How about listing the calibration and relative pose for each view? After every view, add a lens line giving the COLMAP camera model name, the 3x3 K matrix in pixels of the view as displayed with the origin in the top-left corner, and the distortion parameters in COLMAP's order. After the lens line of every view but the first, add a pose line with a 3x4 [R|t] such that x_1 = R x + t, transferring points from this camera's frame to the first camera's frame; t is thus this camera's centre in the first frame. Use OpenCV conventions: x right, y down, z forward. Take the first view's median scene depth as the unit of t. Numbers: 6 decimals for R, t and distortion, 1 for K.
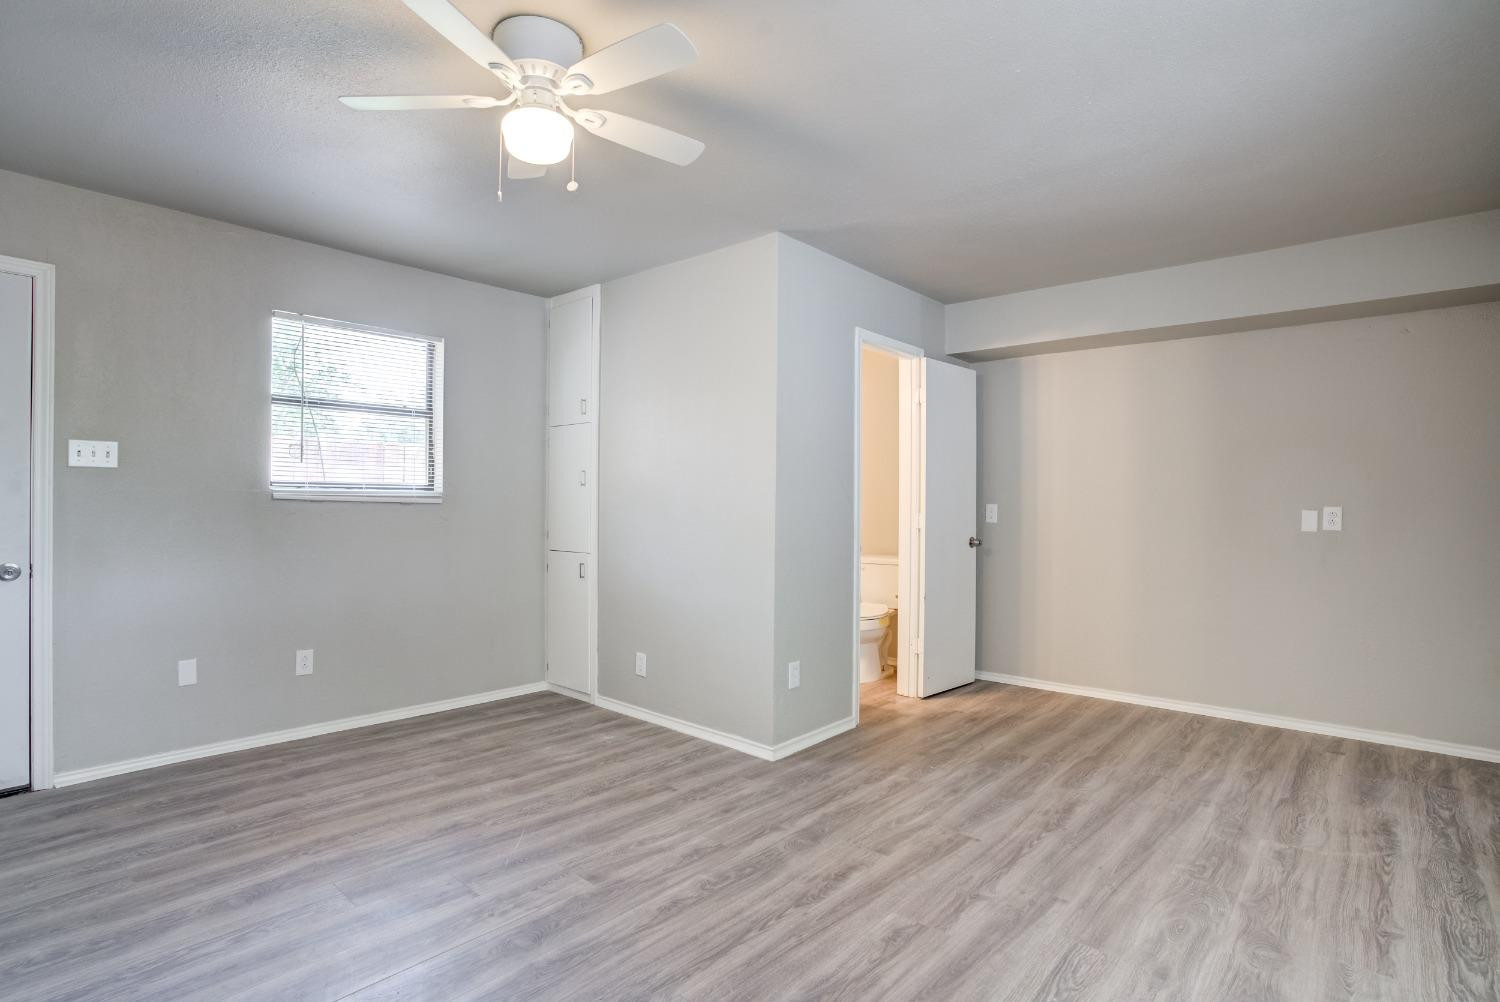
lens RADIAL K [[757.7, 0, 750.9], [0, 757.7, 503.4], [0, 0, 1]] dist [-0.078851, 0.042117]
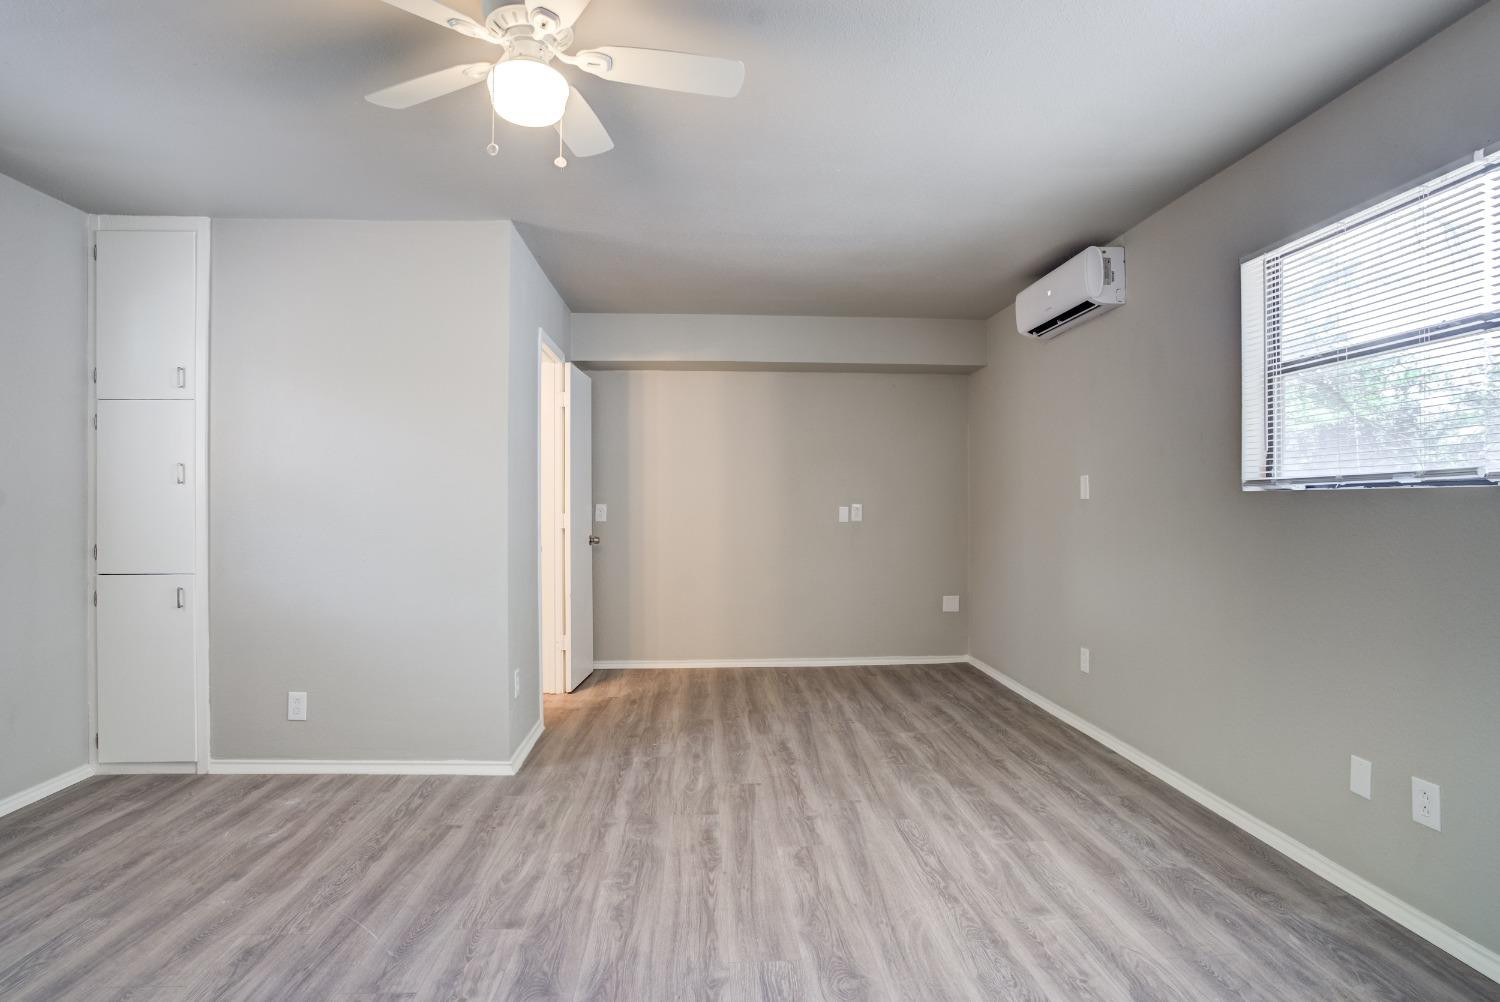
lens RADIAL K [[770.3, 0, 754.1], [0, 770.3, 507.3], [0, 0, 1]] dist [-0.085389, 0.045292]
pose [[0.705055, -0.011076, 0.709066, -0.466450], [0.007638, 0.999939, 0.008024, -0.002773], [-0.709111, -0.000241, 0.705097, 0.112636]]
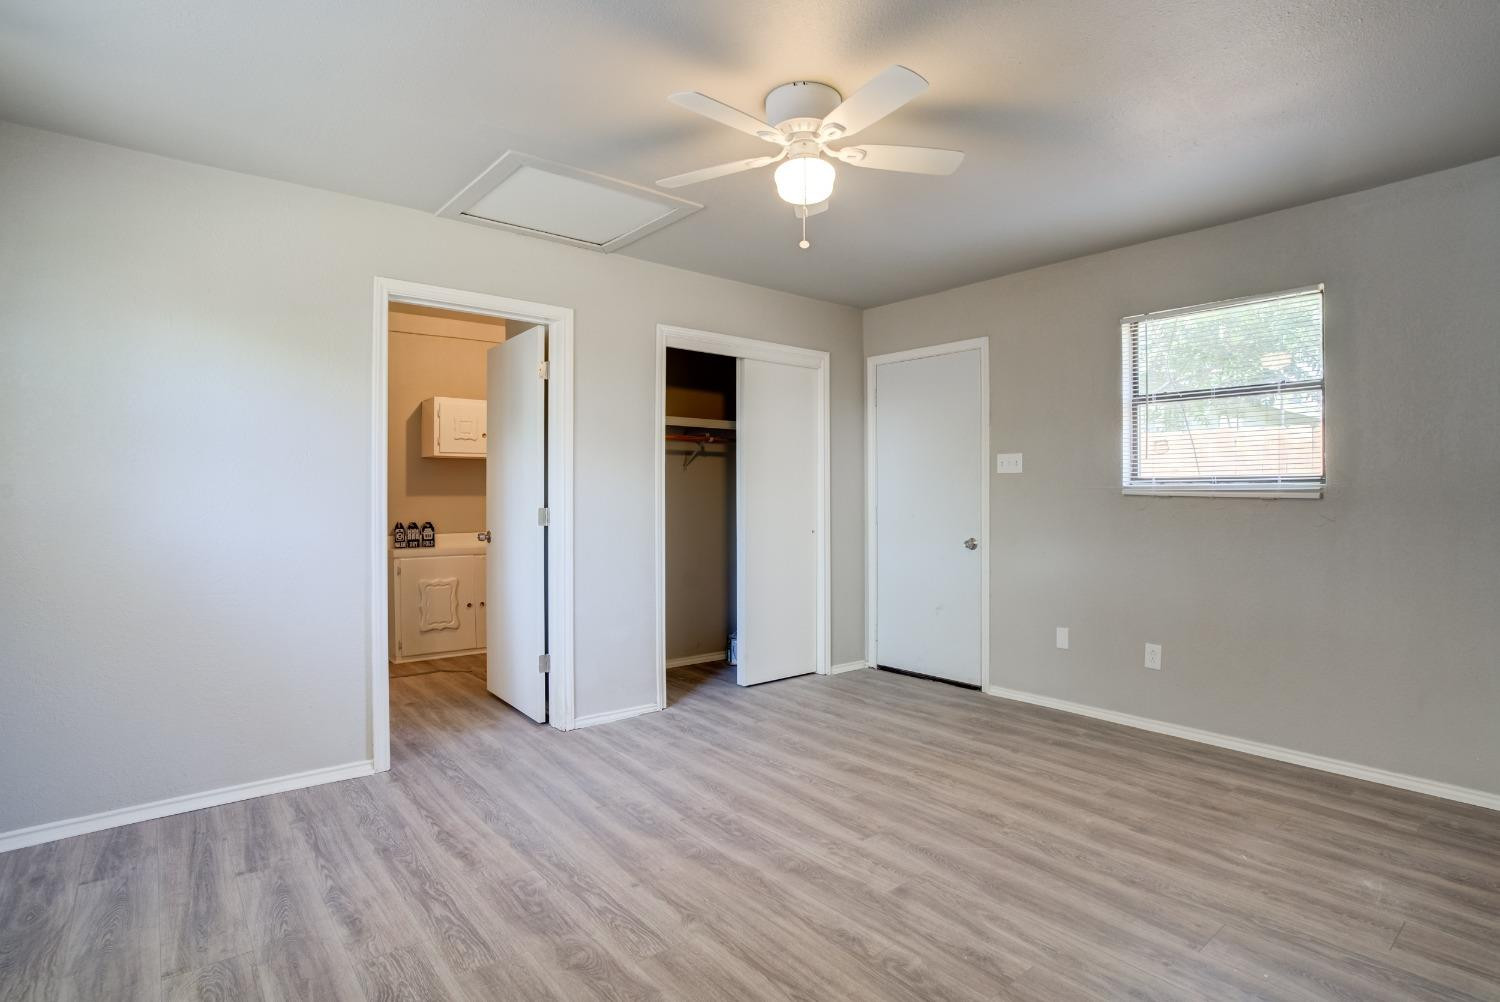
lens RADIAL K [[769.7, 0, 751.6], [0, 769.7, 495.4], [0, 0, 1]] dist [-0.066917, 0.035301]
pose [[-0.168844, -0.007228, -0.985616, 0.567309], [0.000516, 0.999972, -0.007421, 0.003068], [0.985643, -0.001762, -0.168835, 0.708879]]
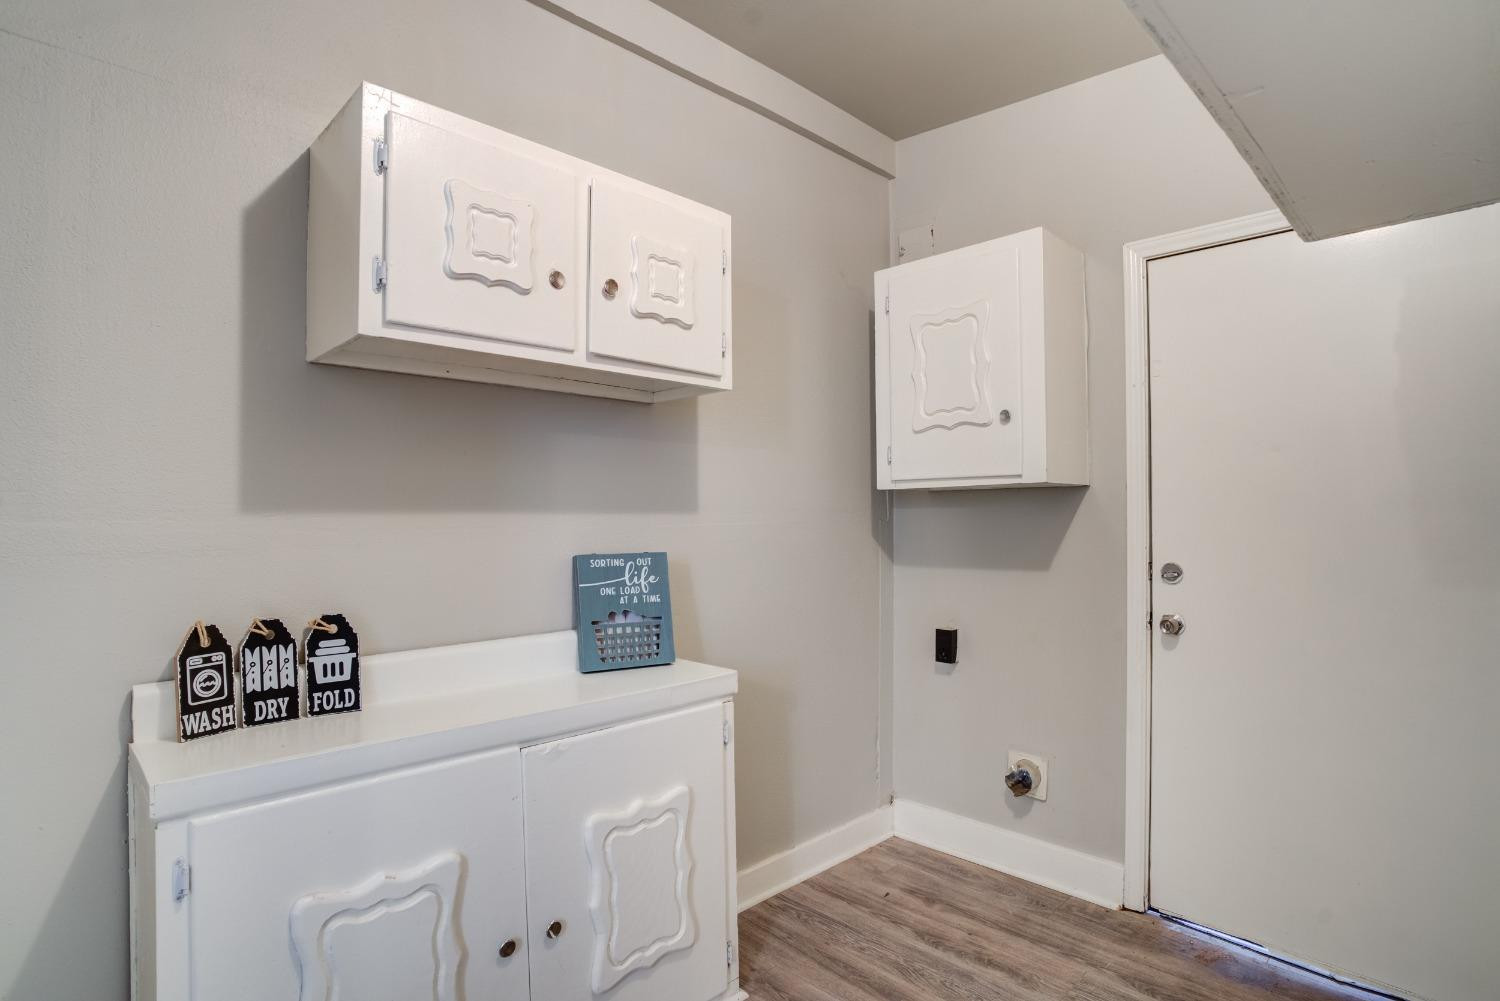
lens RADIAL K [[777.2, 0, 744.9], [0, 777.2, 502.6], [0, 0, 1]] dist [-0.067083, 0.035764]
pose [[-0.085970, -0.021014, -0.996076, -0.729843], [0.007700, 0.999734, -0.021755, -0.004042], [0.996268, -0.009540, -0.085785, -0.119182]]
